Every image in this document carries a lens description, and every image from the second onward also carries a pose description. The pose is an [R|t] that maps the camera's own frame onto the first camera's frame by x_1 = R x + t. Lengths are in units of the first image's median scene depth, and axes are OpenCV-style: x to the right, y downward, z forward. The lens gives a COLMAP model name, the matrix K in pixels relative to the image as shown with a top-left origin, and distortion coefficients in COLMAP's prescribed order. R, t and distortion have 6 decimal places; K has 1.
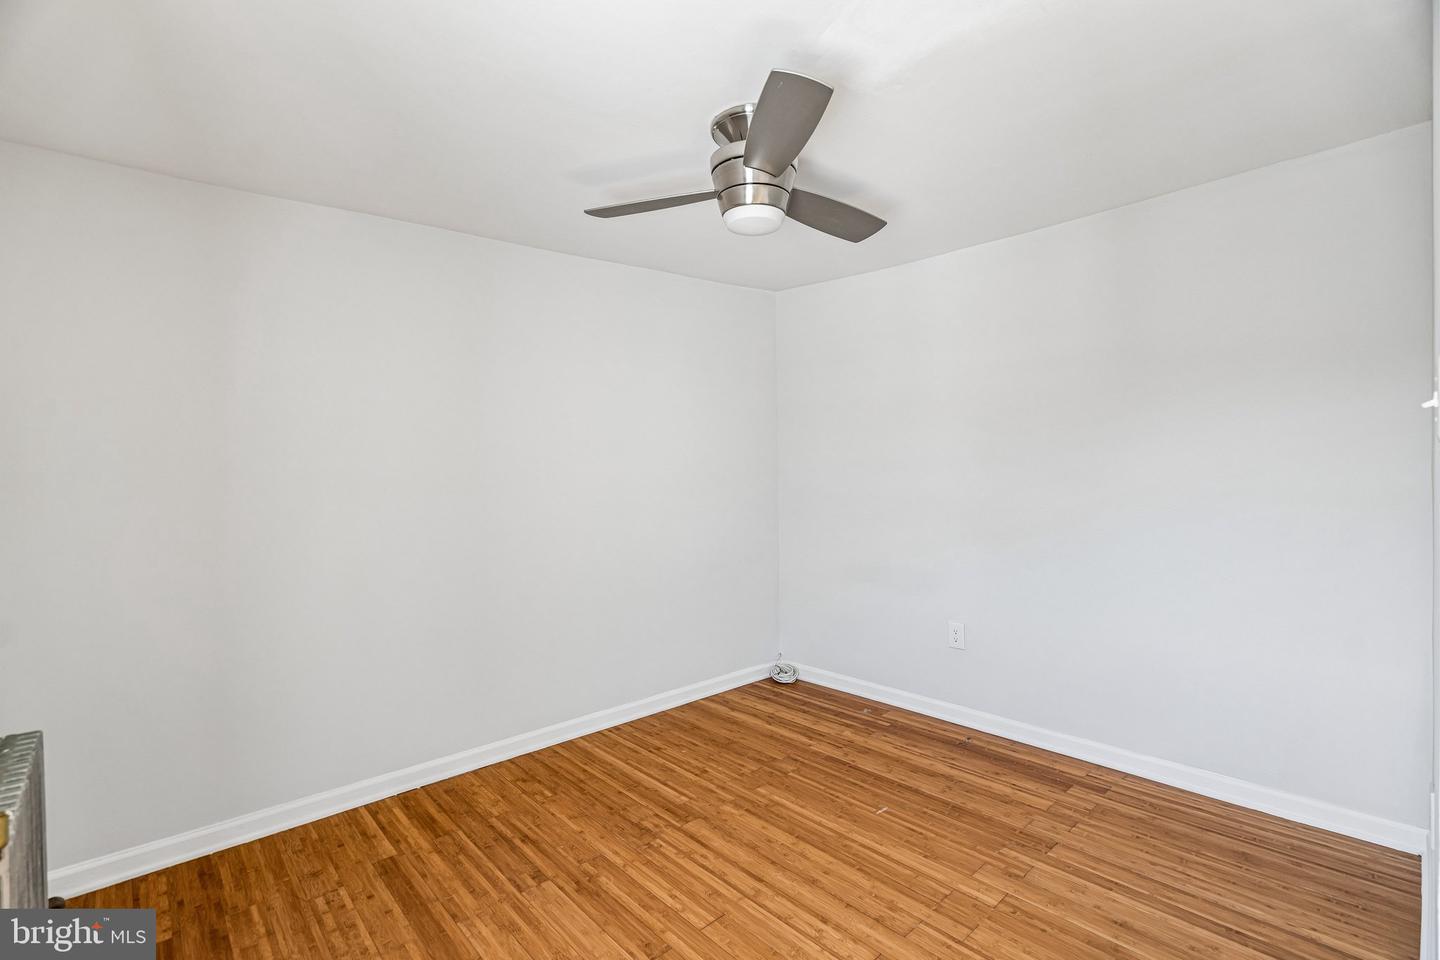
lens RADIAL K [[650.1, 0, 721.4], [0, 650.1, 484.7], [0, 0, 1]] dist [-0.000638, 0.000024]
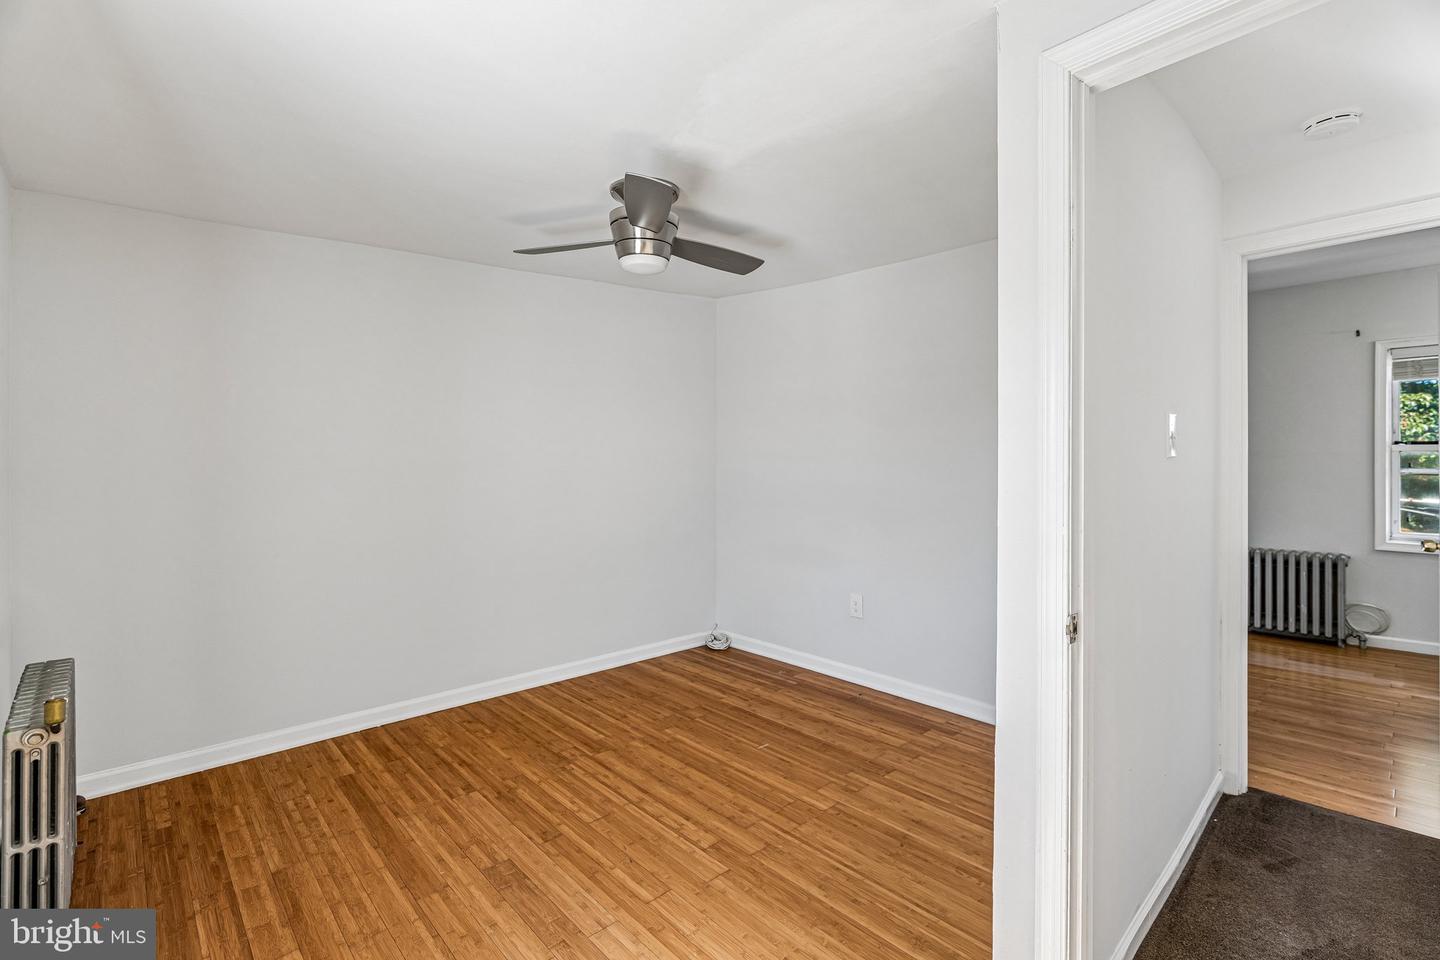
lens RADIAL K [[650.1, 0, 720.5], [0, 650.1, 466.4], [0, 0, 1]] dist [-0.000638, 0.000024]
pose [[0.999887, 0.012946, 0.007676, 0.183388], [-0.012915, 0.999909, -0.003991, -0.012411], [-0.007727, 0.003891, 0.999963, -0.247106]]
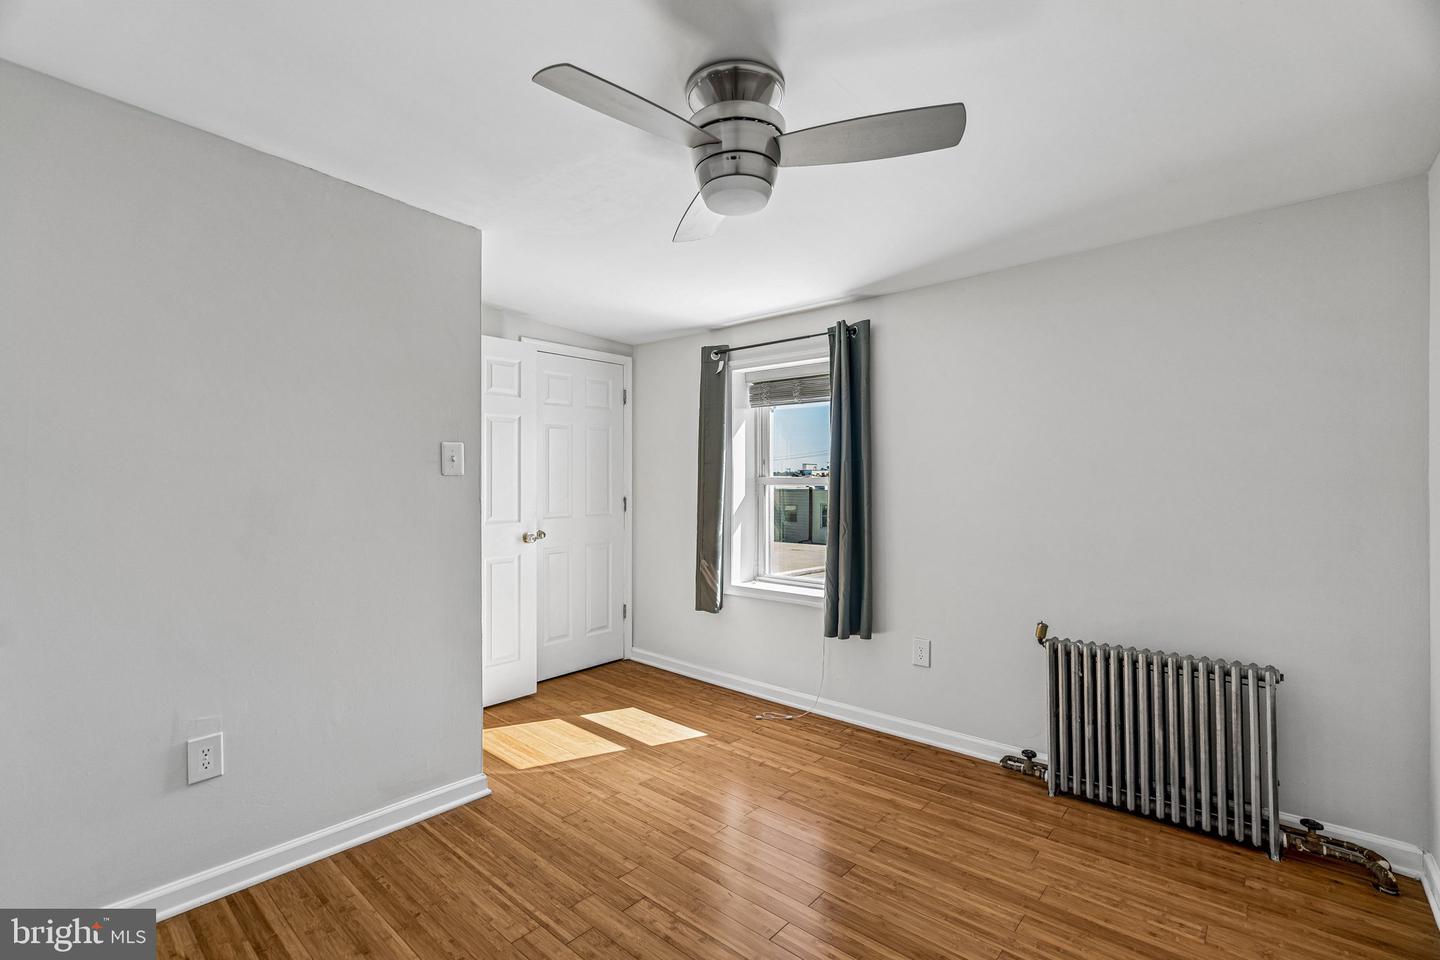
lens RADIAL K [[650.1, 0, 716.5], [0, 650.1, 474.0], [0, 0, 1]] dist [-0.000638, 0.000024]
pose [[-0.993851, 0.013566, -0.109887, 0.163831], [0.013373, 0.999907, 0.002490, -0.030585], [0.109911, 0.001005, -0.993941, 1.781246]]
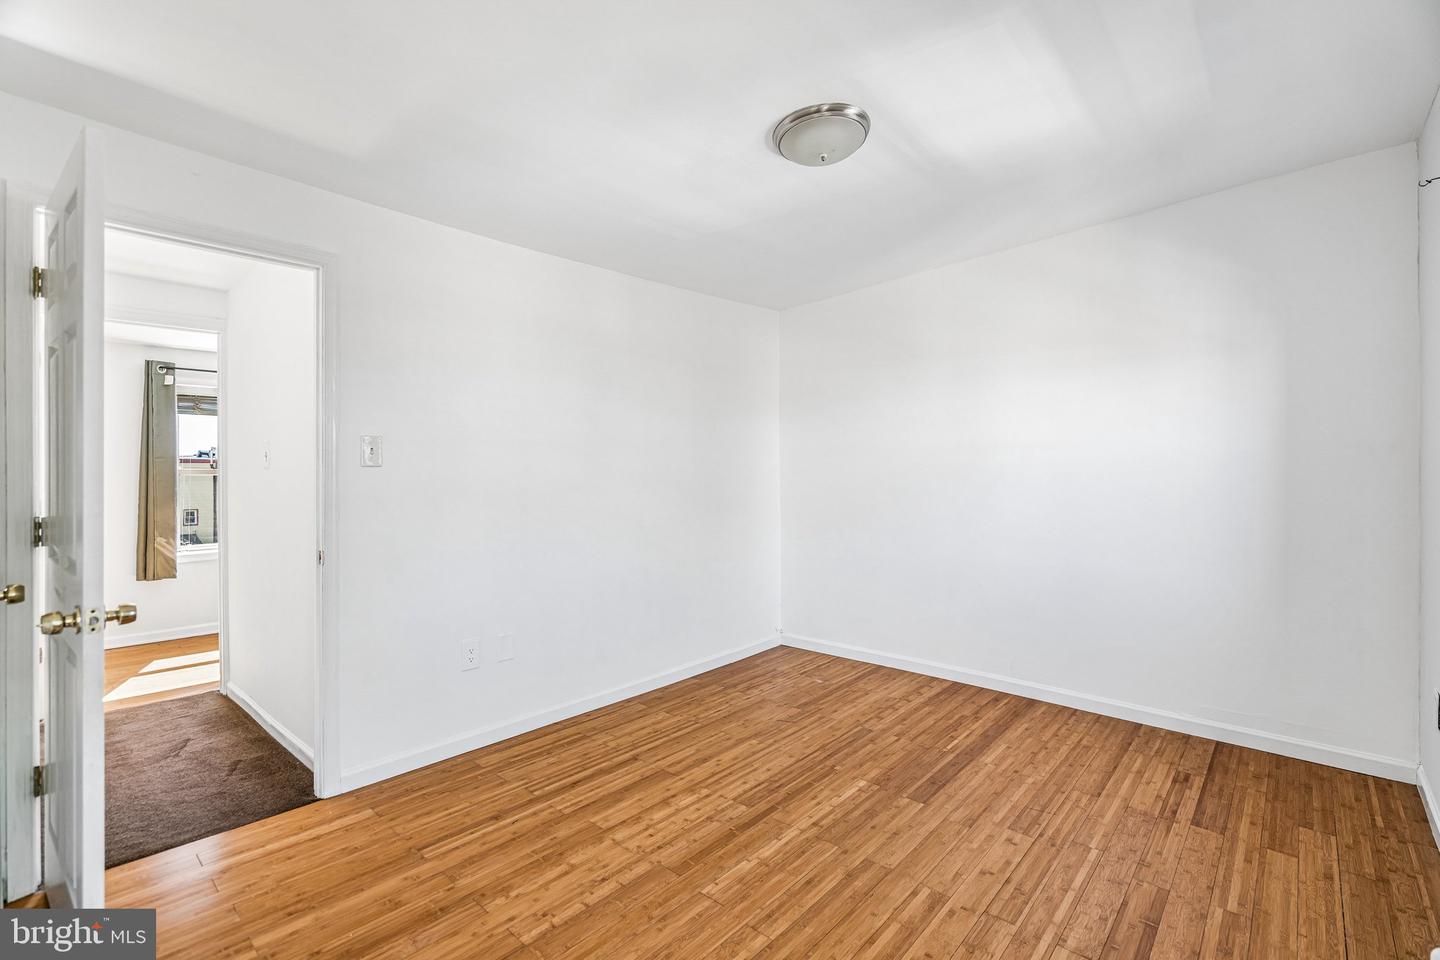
lens RADIAL K [[650.1, 0, 717.3], [0, 650.1, 470.3], [0, 0, 1]] dist [-0.000638, 0.000024]
pose [[0.097645, 0.022637, -0.994964, 2.533296], [-0.008478, 0.999724, 0.021913, -0.081727], [0.995185, 0.006295, 0.097810, 1.641834]]
